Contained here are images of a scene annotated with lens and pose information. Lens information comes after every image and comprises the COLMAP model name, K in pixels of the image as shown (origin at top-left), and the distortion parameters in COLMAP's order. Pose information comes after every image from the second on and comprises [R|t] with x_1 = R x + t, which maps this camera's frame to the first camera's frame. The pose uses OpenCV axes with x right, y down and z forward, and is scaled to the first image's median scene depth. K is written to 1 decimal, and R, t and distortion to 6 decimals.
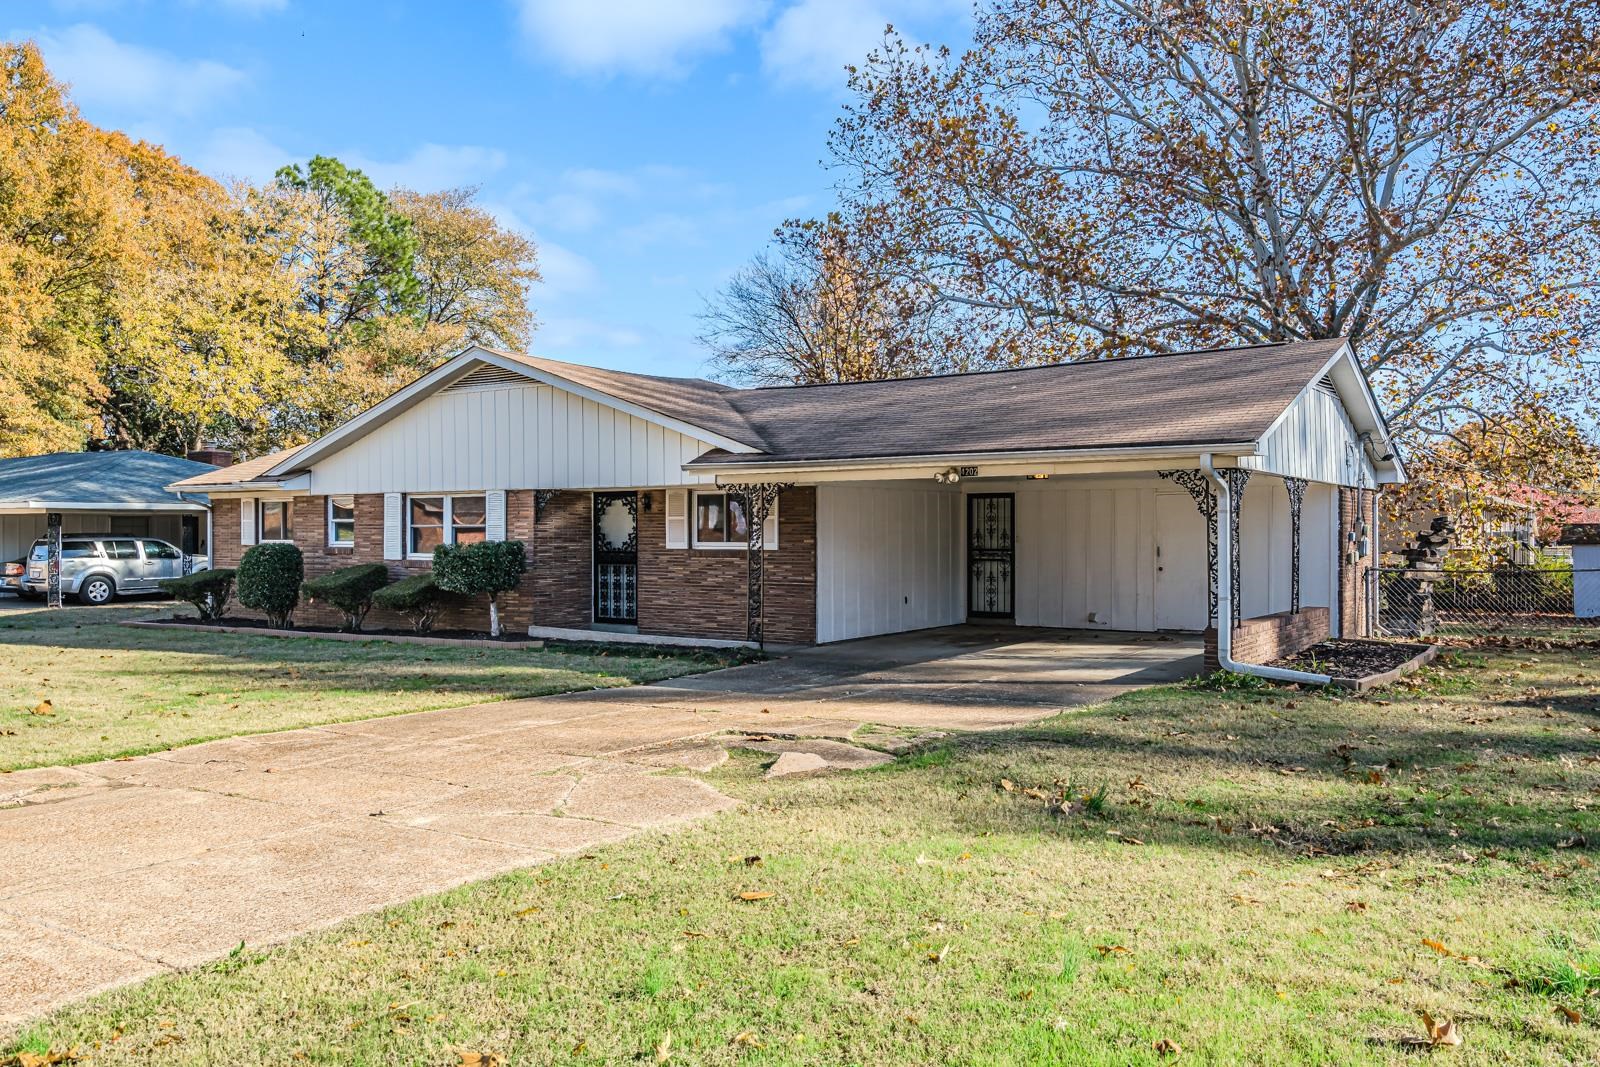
lens RADIAL K [[1246.1, 0, 835.8], [0, 1246.1, 515.0], [0, 0, 1]] dist [-0.007496, -0.000593]
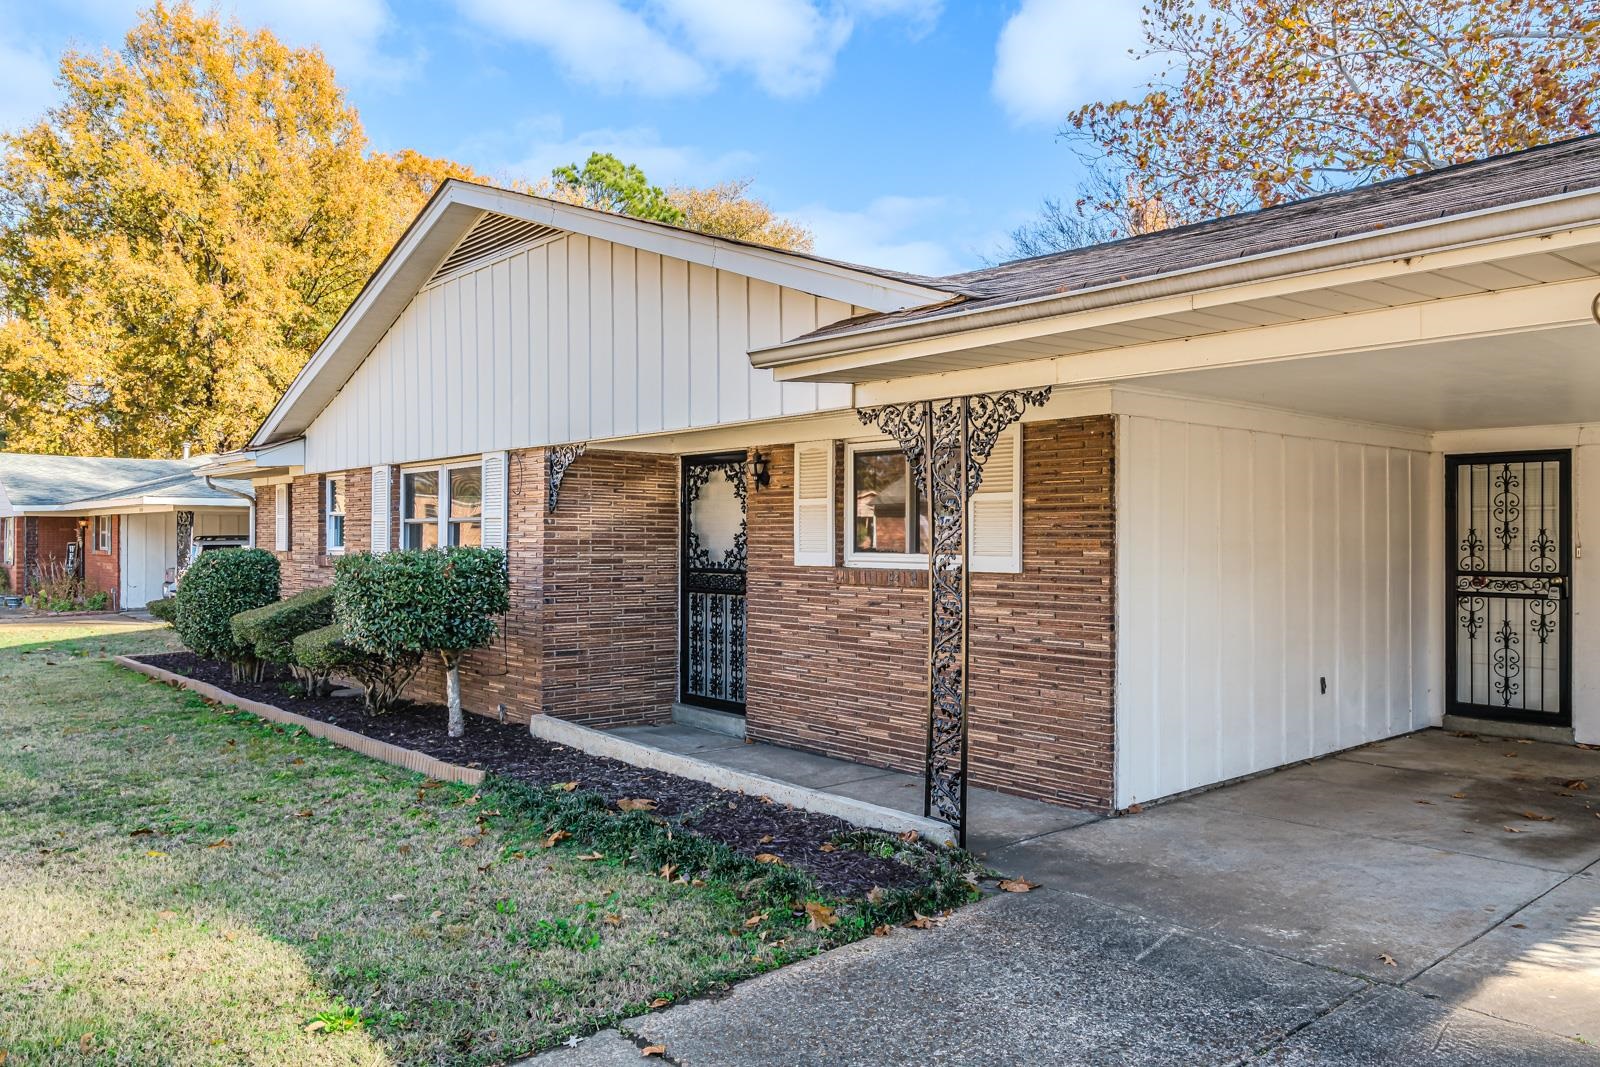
lens RADIAL K [[1144.2, 0, 810.6], [0, 1144.2, 540.5], [0, 0, 1]] dist [0.004518, -0.007833]
pose [[0.961463, 0.005157, -0.274886, -0.007937], [-0.001488, 0.999907, 0.013553, 0.010891], [0.274930, -0.012622, 0.961381, 0.560742]]
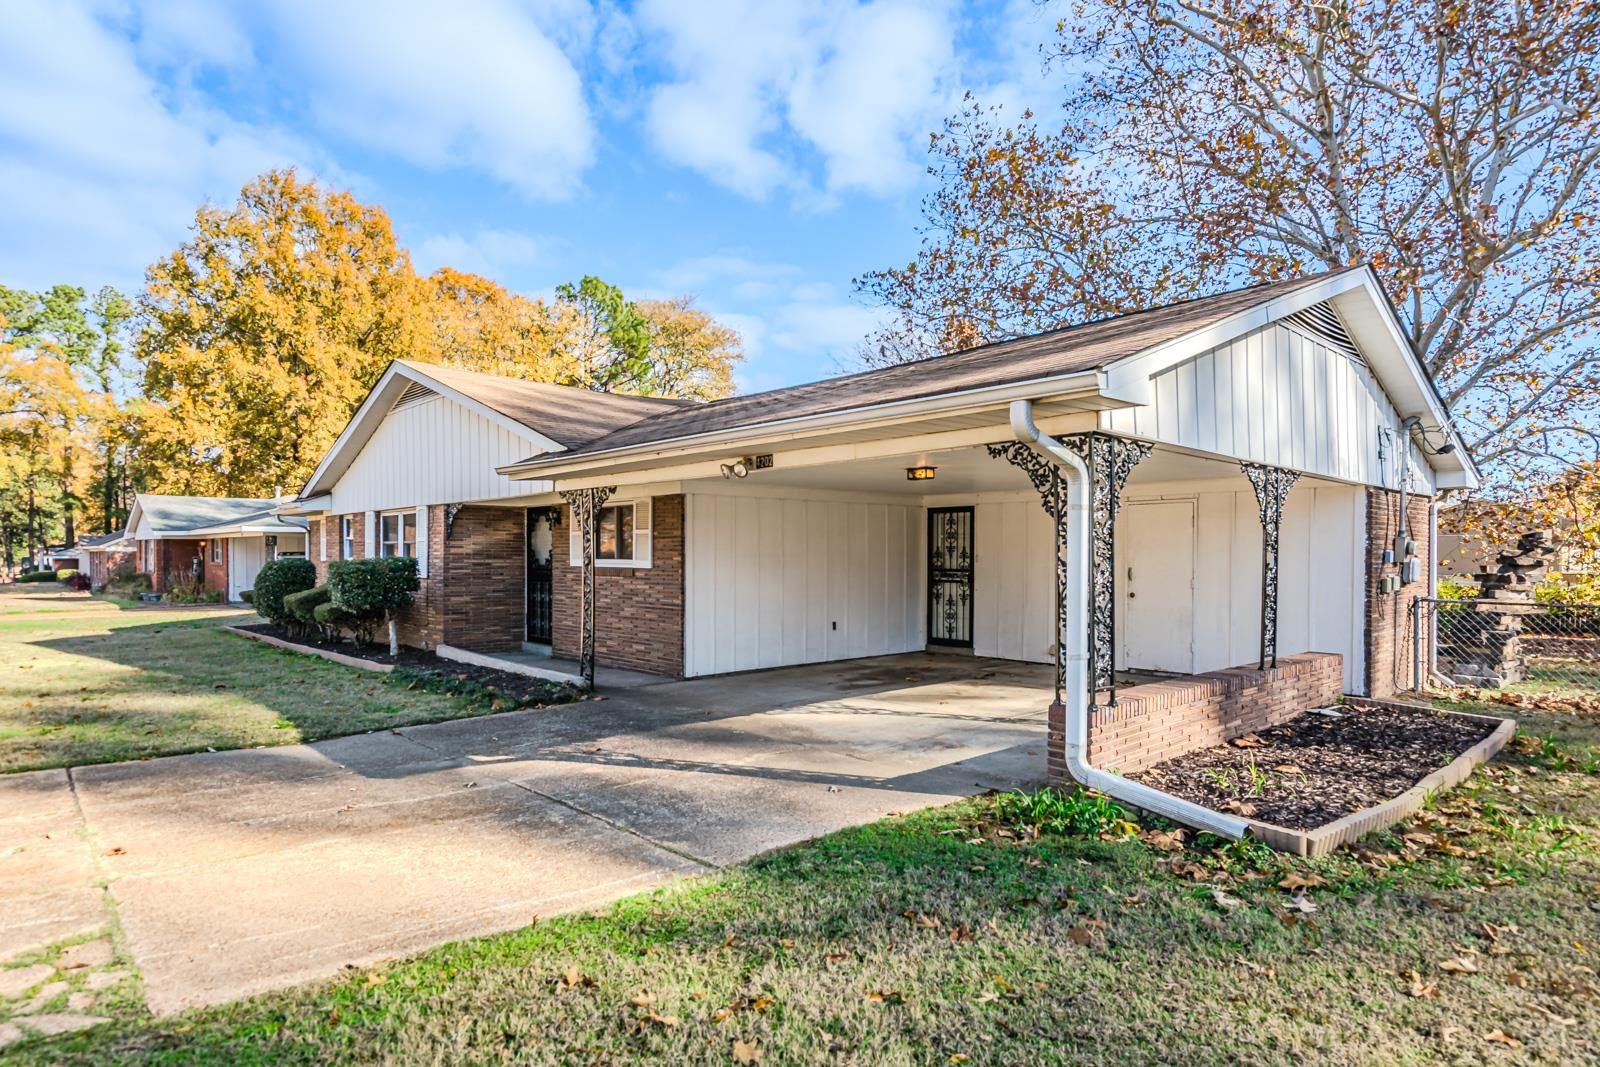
lens RADIAL K [[885.0, 0, 824.2], [0, 885.0, 552.8], [0, 0, 1]] dist [-0.002073, -0.000693]
pose [[0.971963, 0.003220, -0.235111, 0.200709], [-0.000870, 0.999949, 0.010098, 0.009889], [0.235131, -0.009611, 0.971916, 0.388080]]
